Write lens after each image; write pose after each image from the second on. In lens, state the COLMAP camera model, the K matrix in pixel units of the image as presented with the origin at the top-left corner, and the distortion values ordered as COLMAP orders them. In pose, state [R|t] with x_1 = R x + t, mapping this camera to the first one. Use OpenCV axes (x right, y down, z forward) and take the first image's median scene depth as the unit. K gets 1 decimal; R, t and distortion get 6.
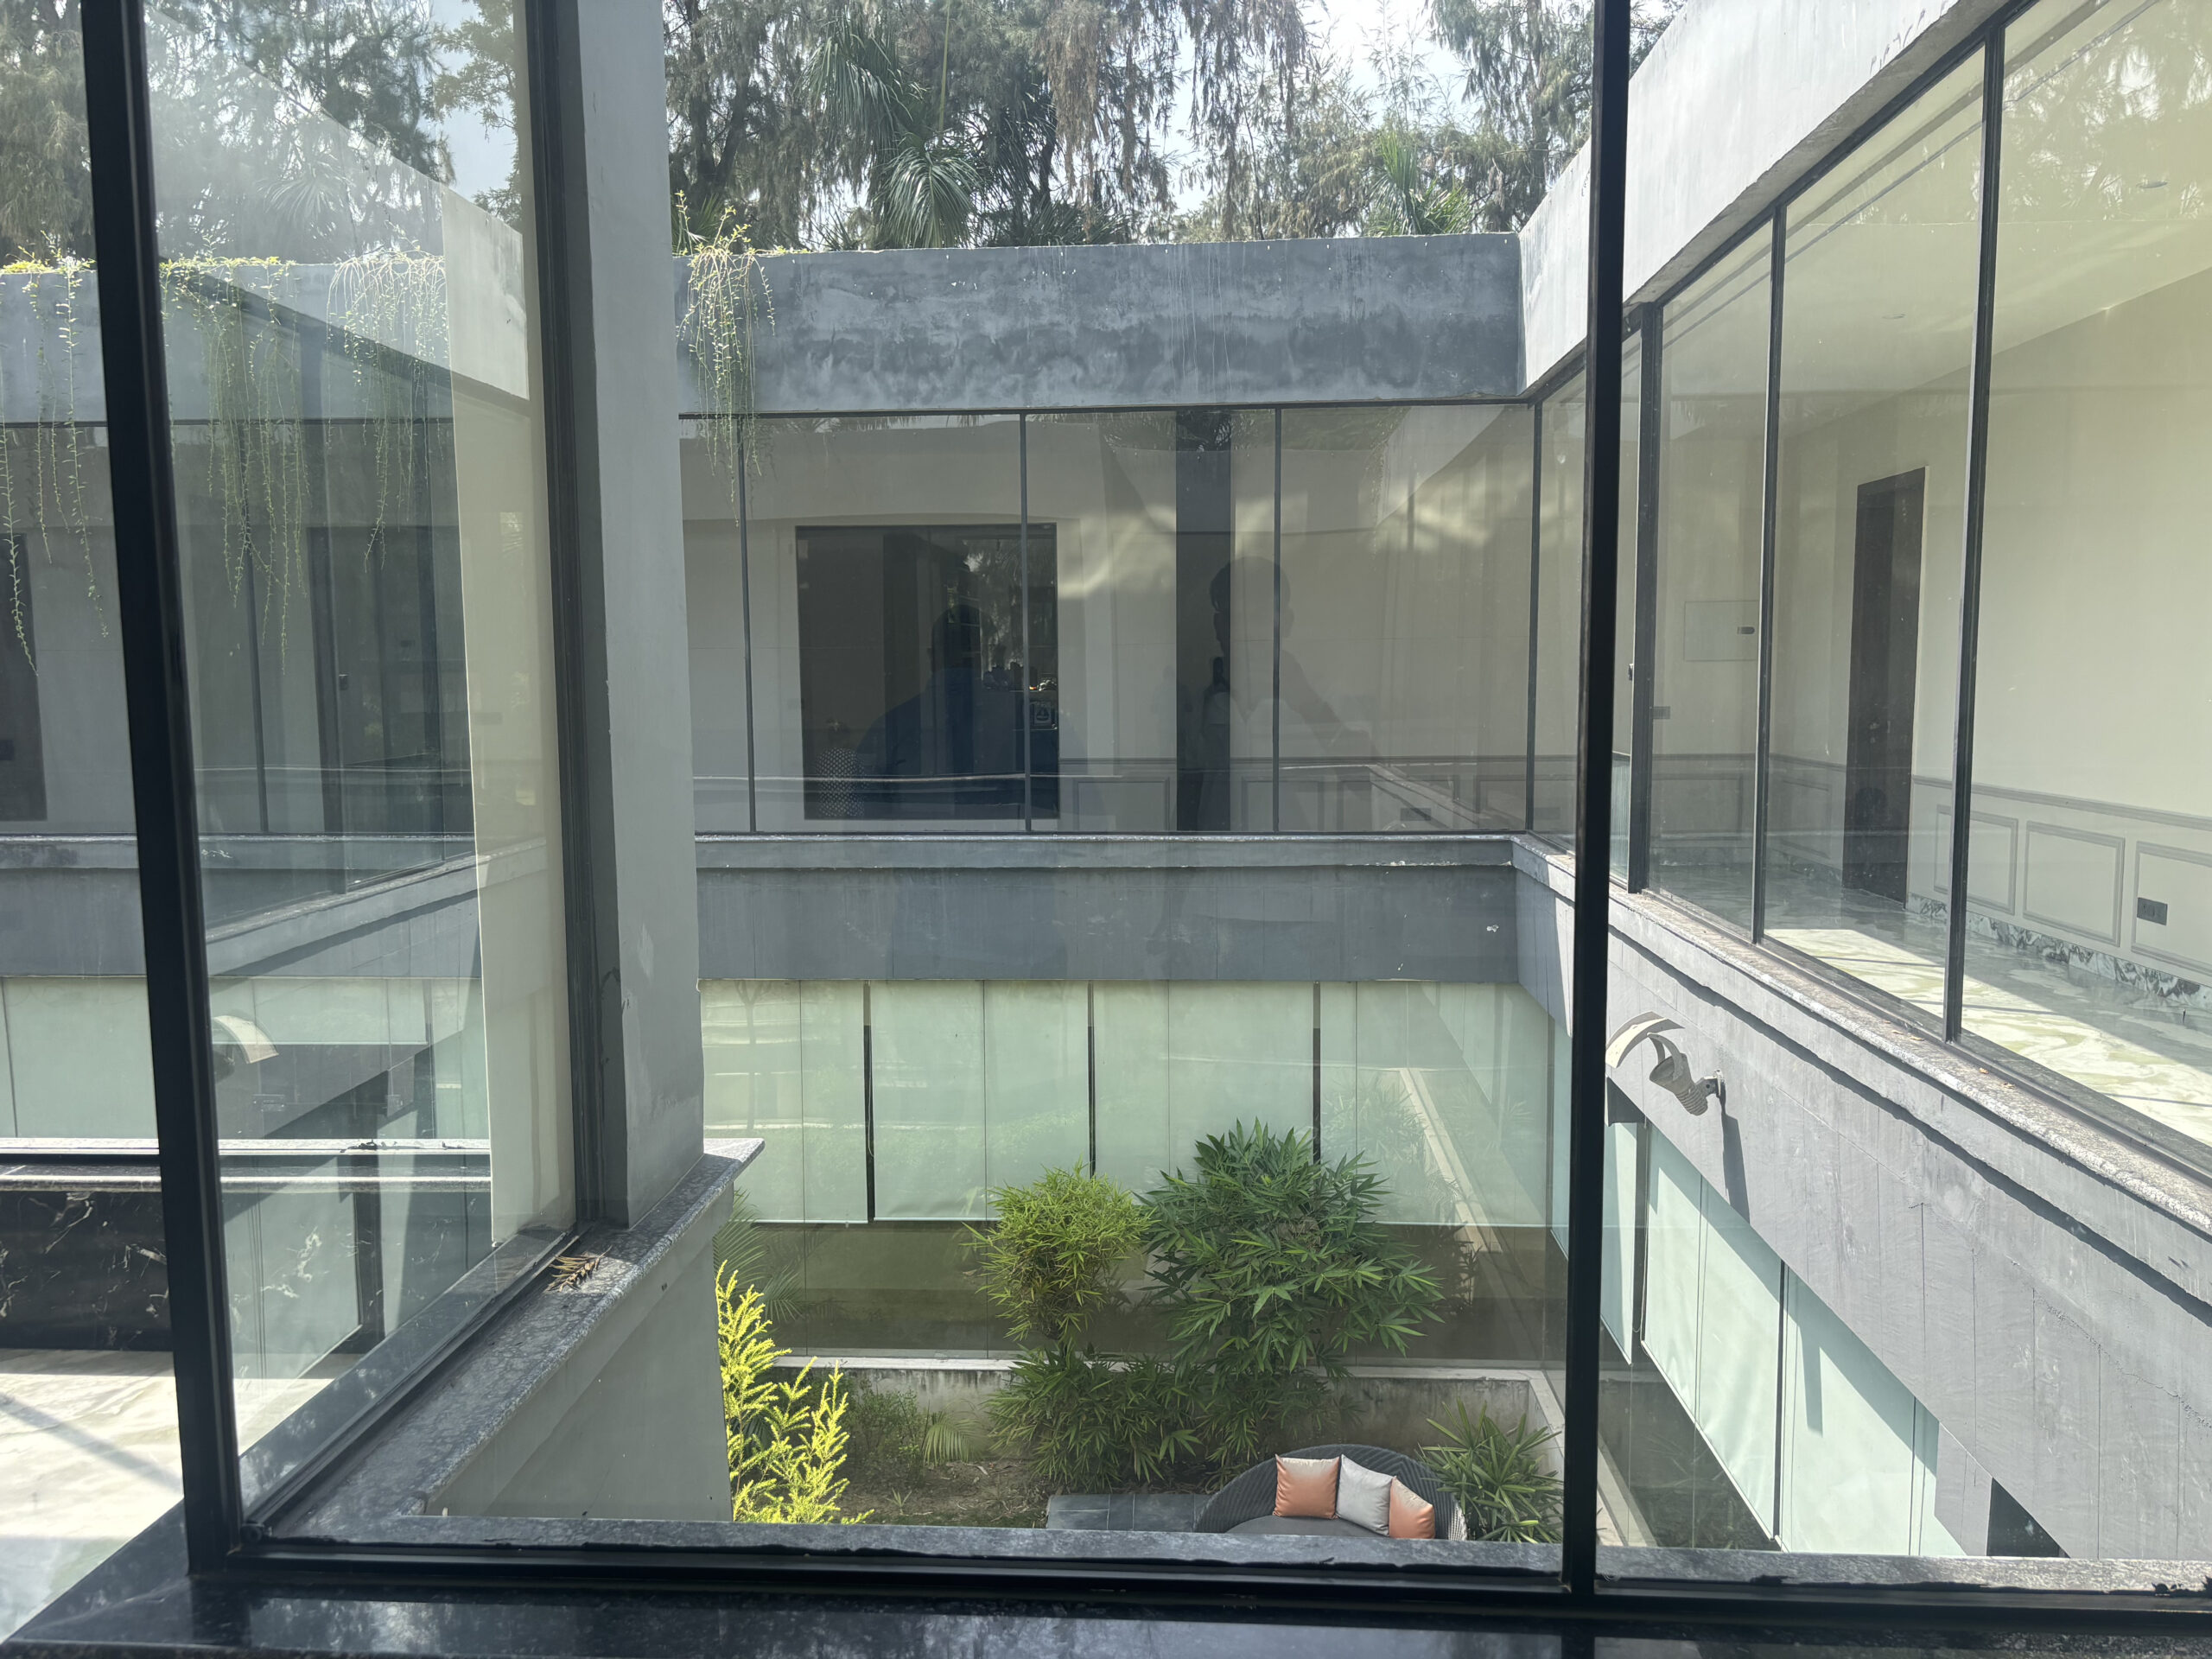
lens RADIAL K [[1670.3, 0, 1126.3], [0, 1670.3, 844.3], [0, 0, 1]] dist [0.049030, -0.051511]
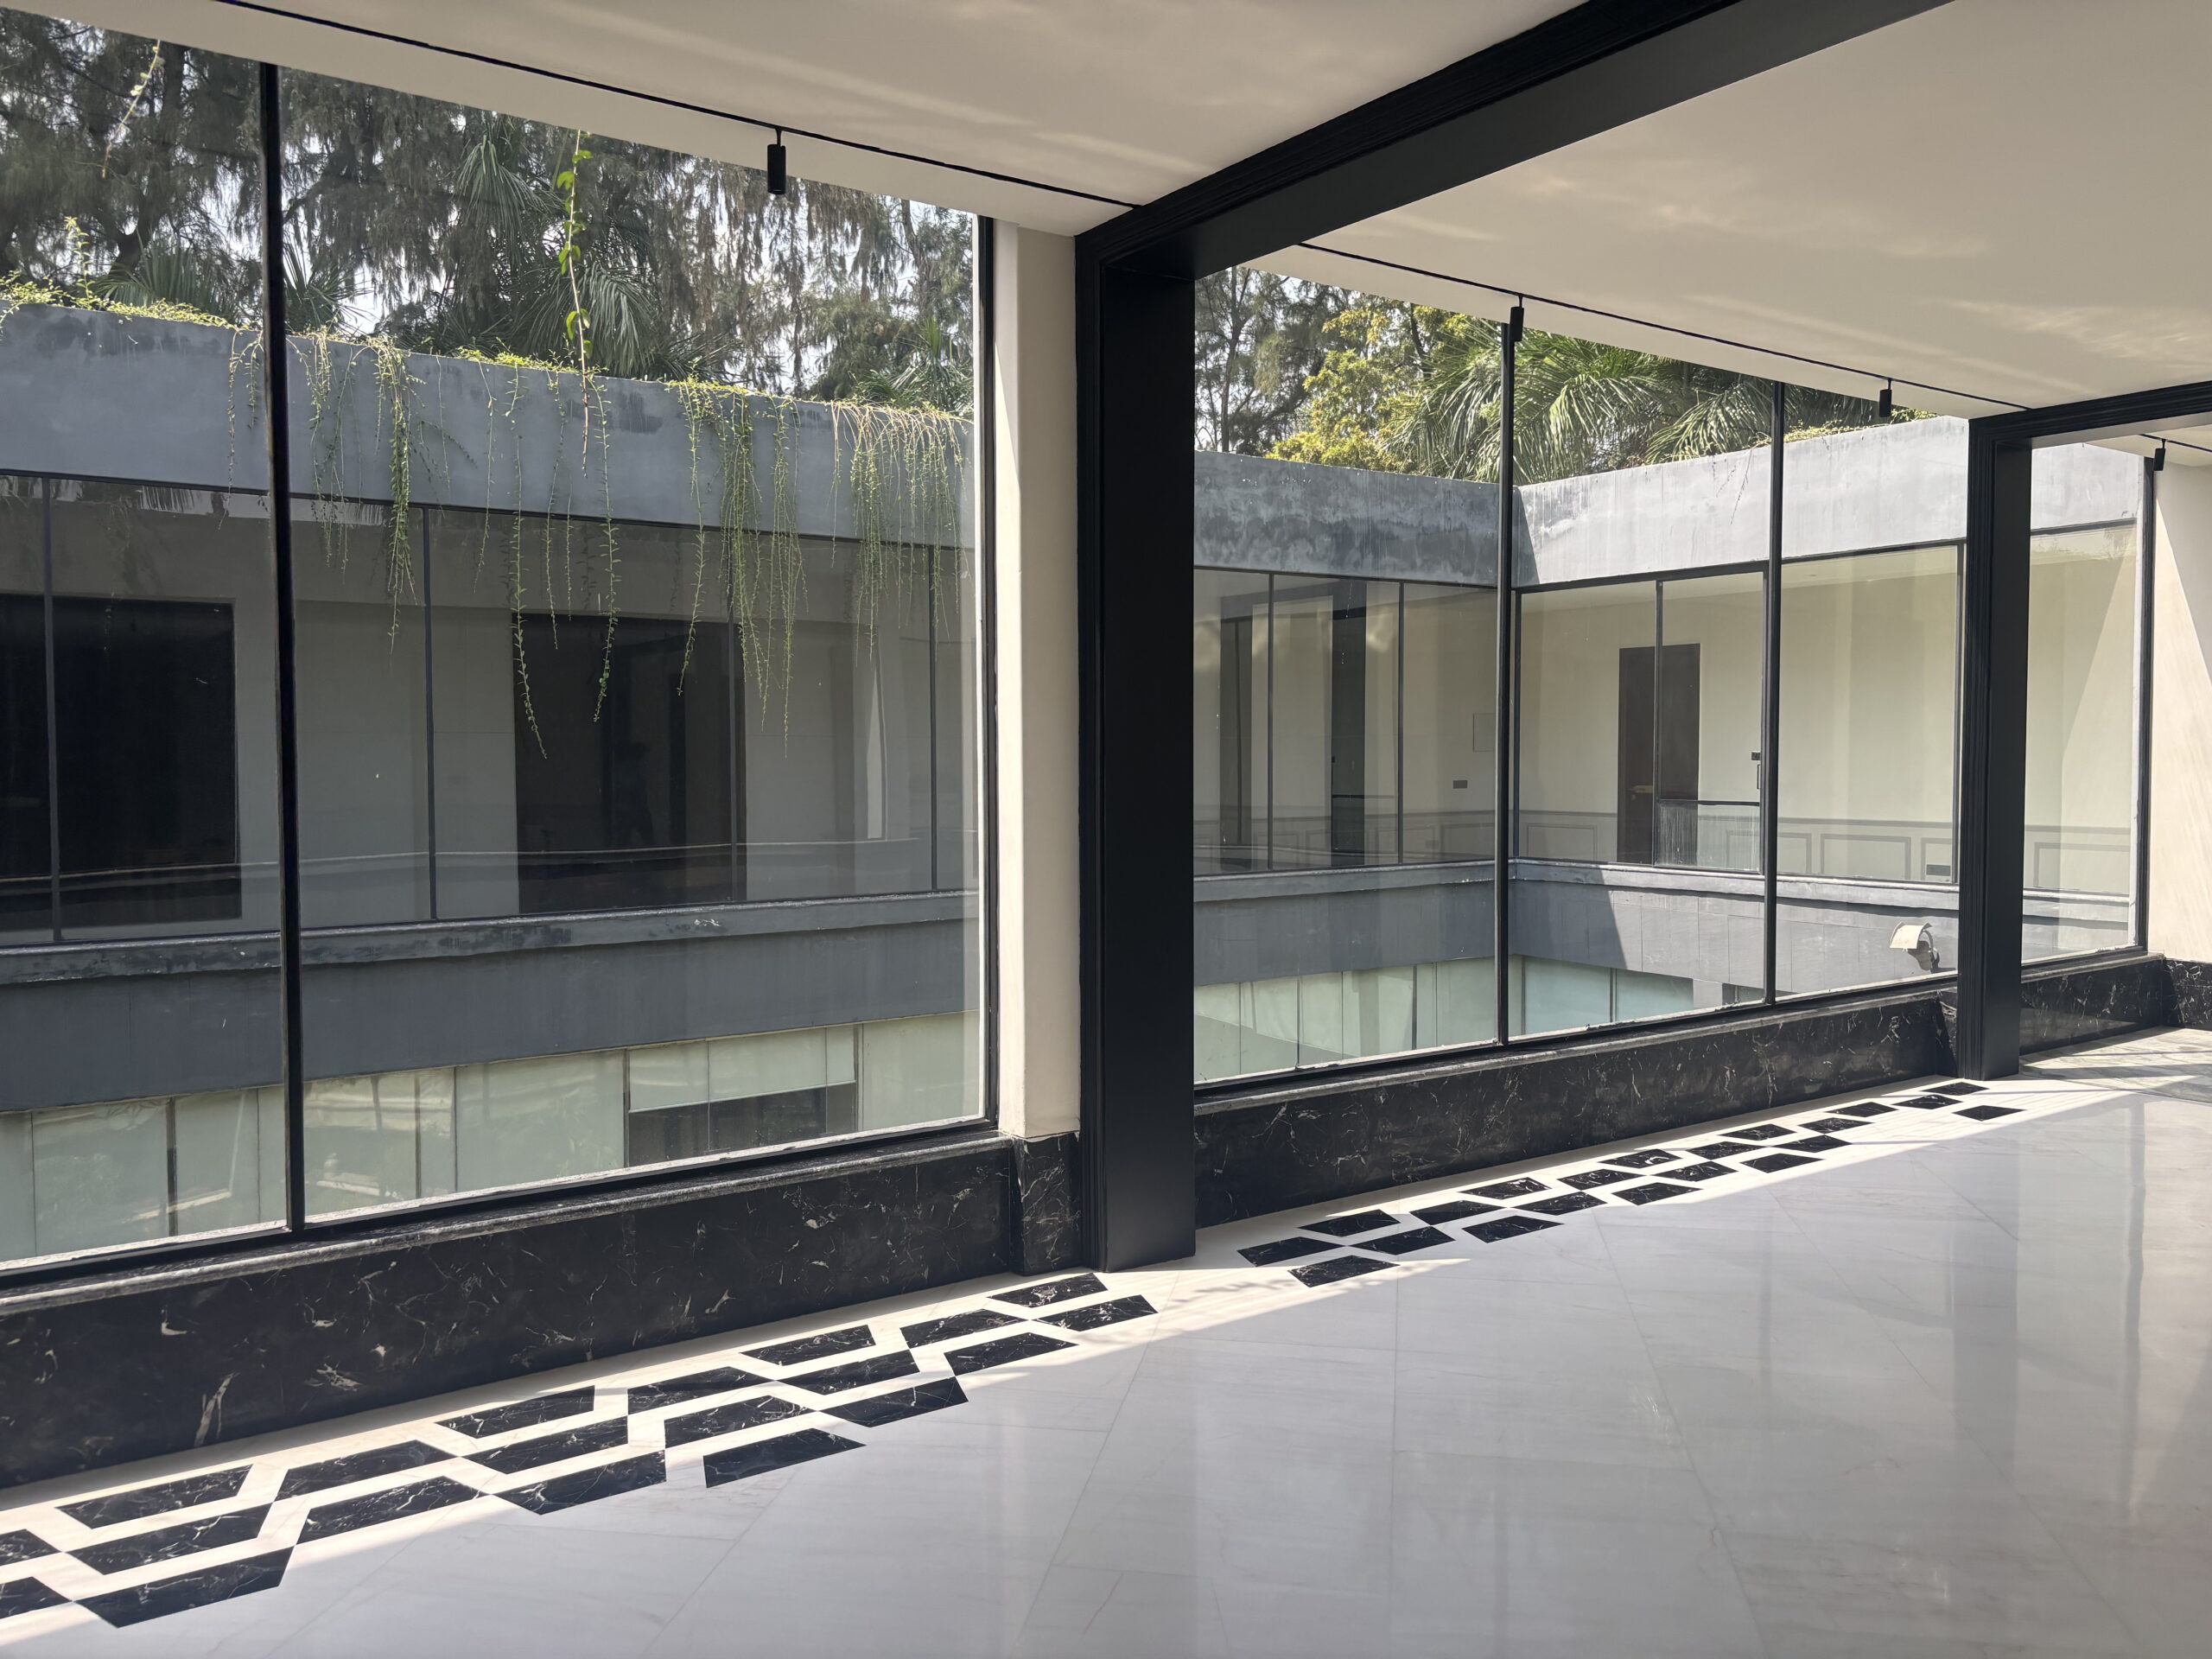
lens RADIAL K [[1670.3, 0, 1116.8], [0, 1670.3, 832.1], [0, 0, 1]] dist [0.049030, -0.051511]
pose [[0.784397, -0.025168, 0.619748, -1.052094], [0.061933, 0.997361, -0.037884, 0.004625], [-0.617159, 0.068098, 0.783886, -0.006613]]
